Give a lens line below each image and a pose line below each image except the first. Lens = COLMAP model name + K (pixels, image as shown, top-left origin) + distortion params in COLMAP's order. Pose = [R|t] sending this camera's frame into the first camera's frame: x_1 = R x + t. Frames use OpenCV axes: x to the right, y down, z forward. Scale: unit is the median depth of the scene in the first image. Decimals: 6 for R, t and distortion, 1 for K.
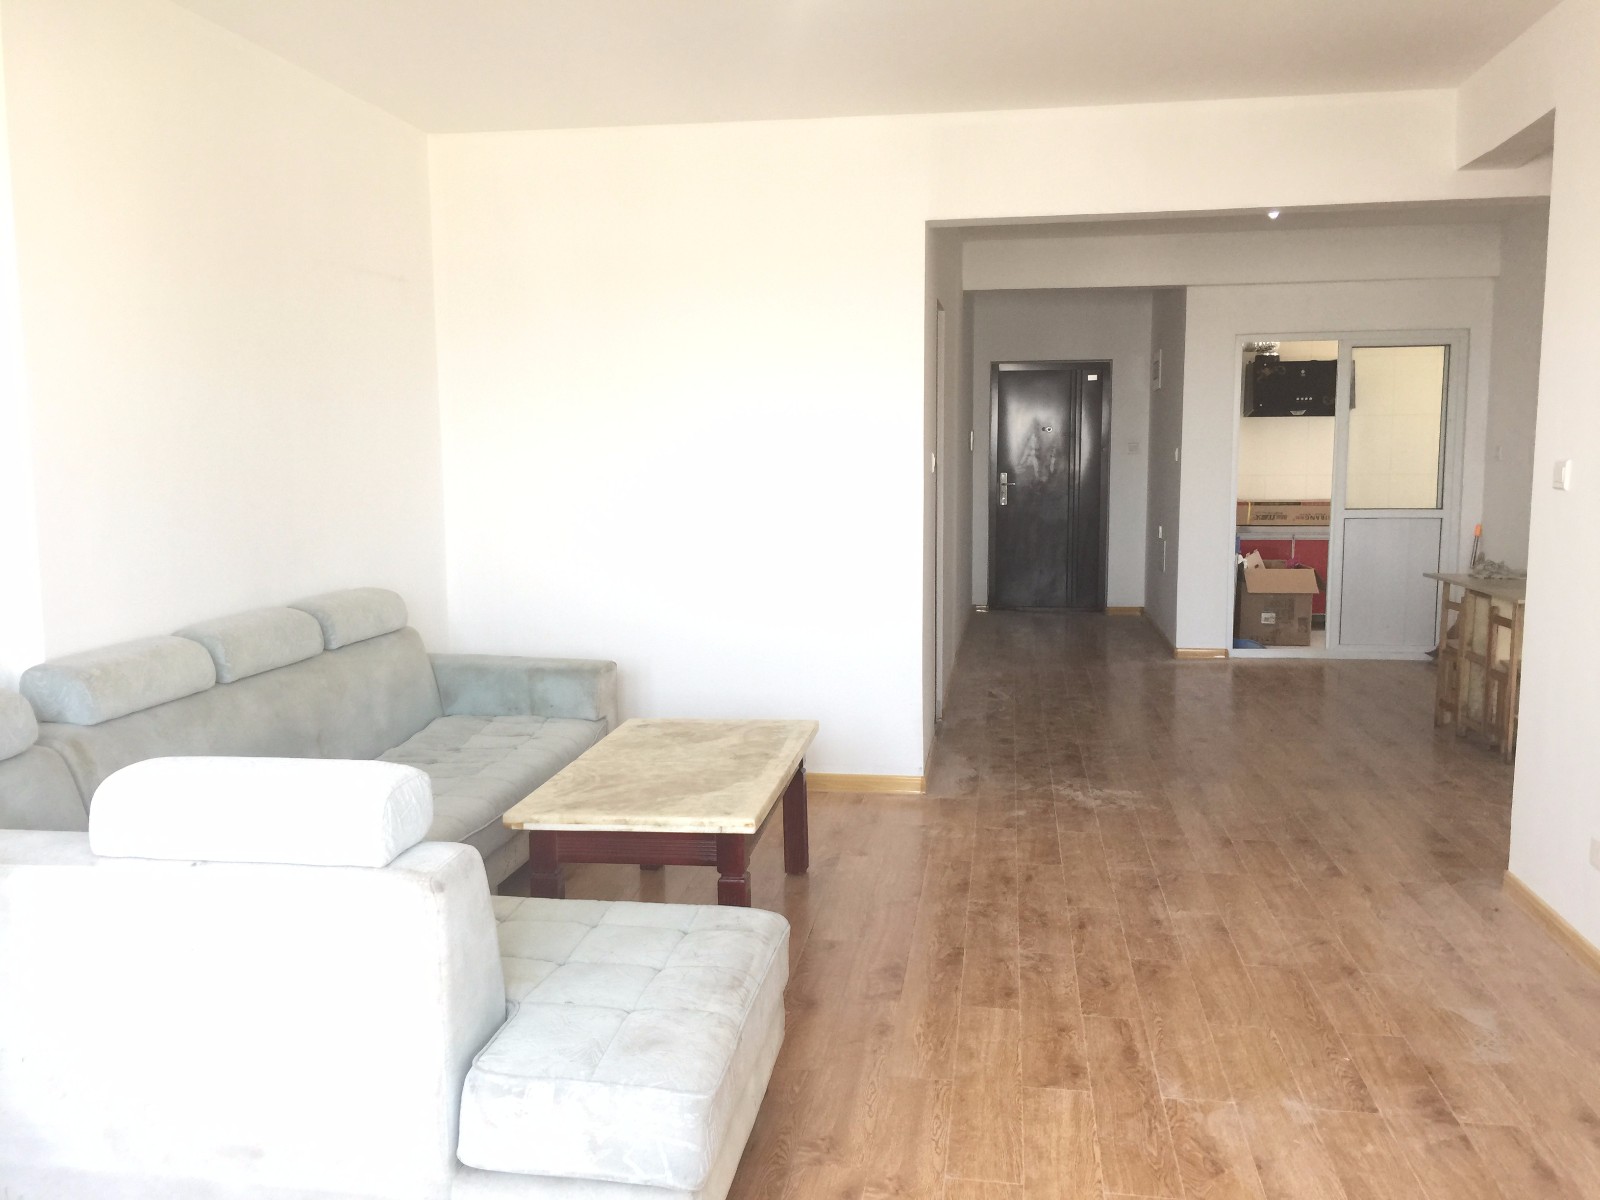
lens RADIAL K [[1353.3, 0, 793.5], [0, 1353.3, 598.7], [0, 0, 1]] dist [0.047915, -0.004751]
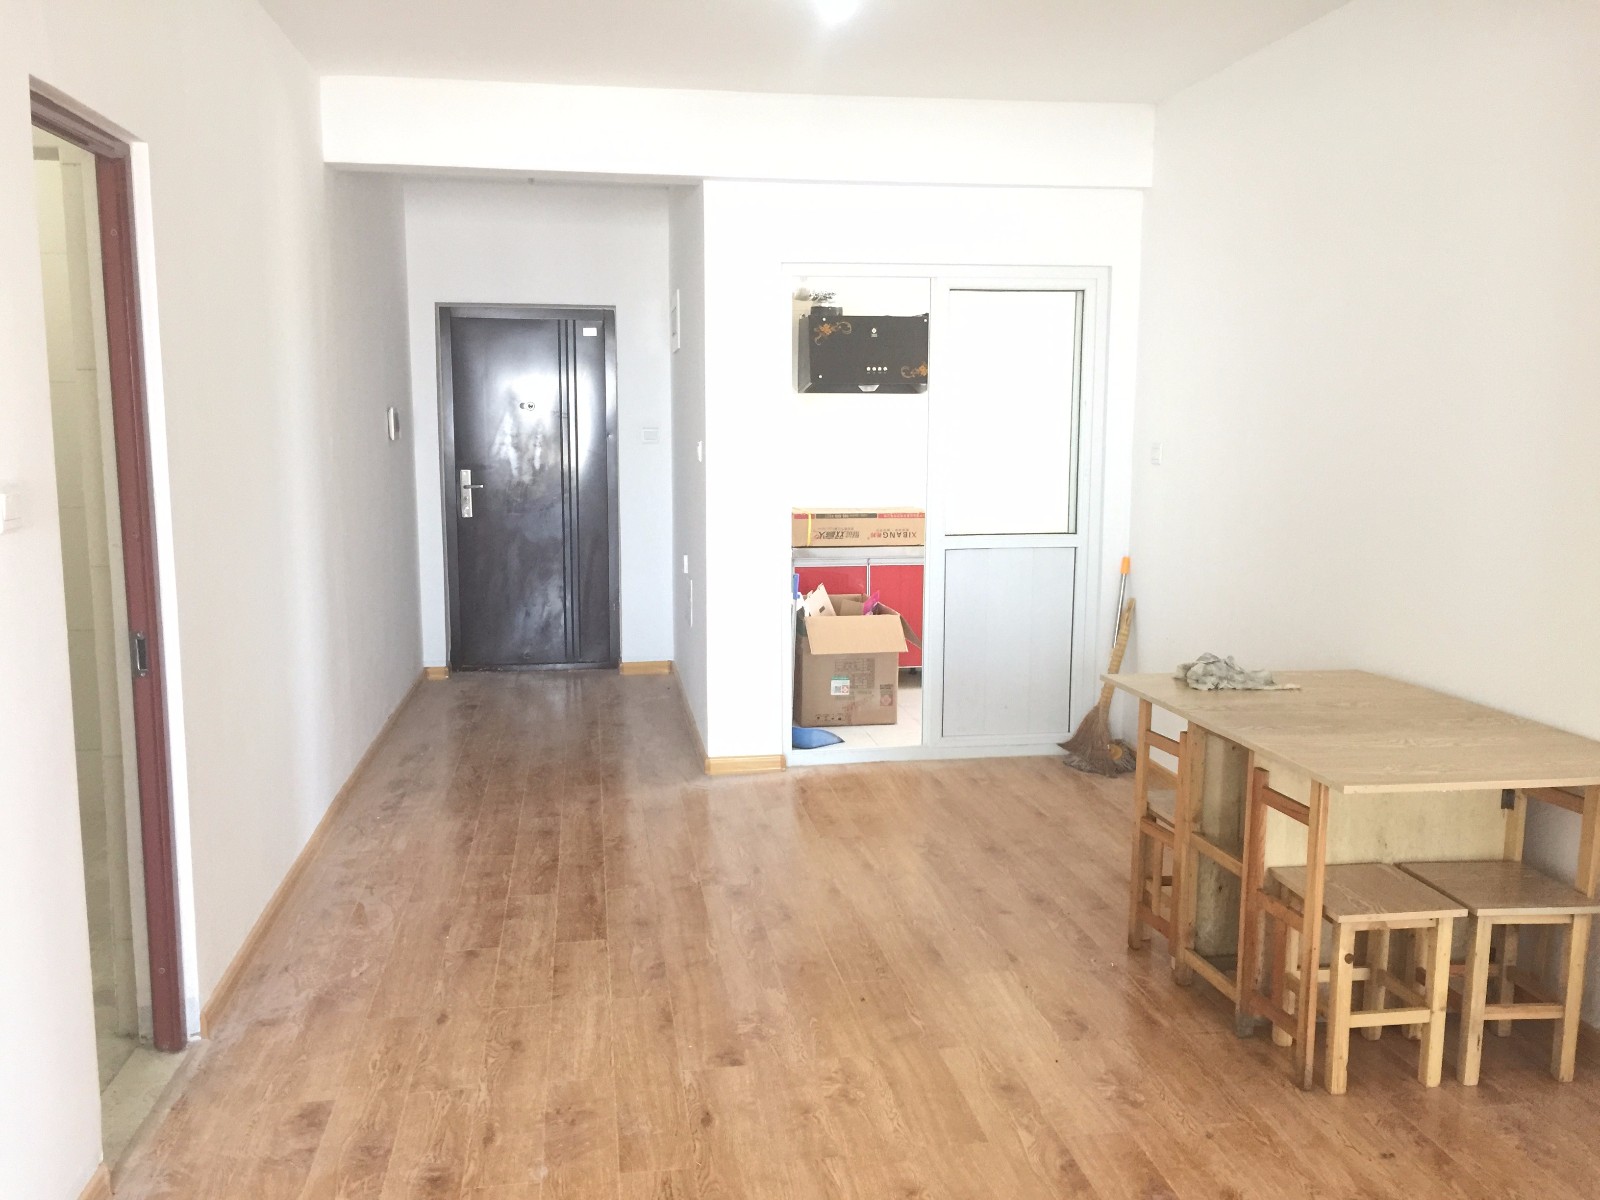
lens RADIAL K [[1353.3, 0, 795.7], [0, 1353.3, 613.8], [0, 0, 1]] dist [0.047915, -0.004751]
pose [[0.951153, -0.038013, 0.306370, 0.115671], [0.028037, 0.998926, 0.036899, -0.047357], [-0.307444, -0.026507, 0.951197, 0.346460]]
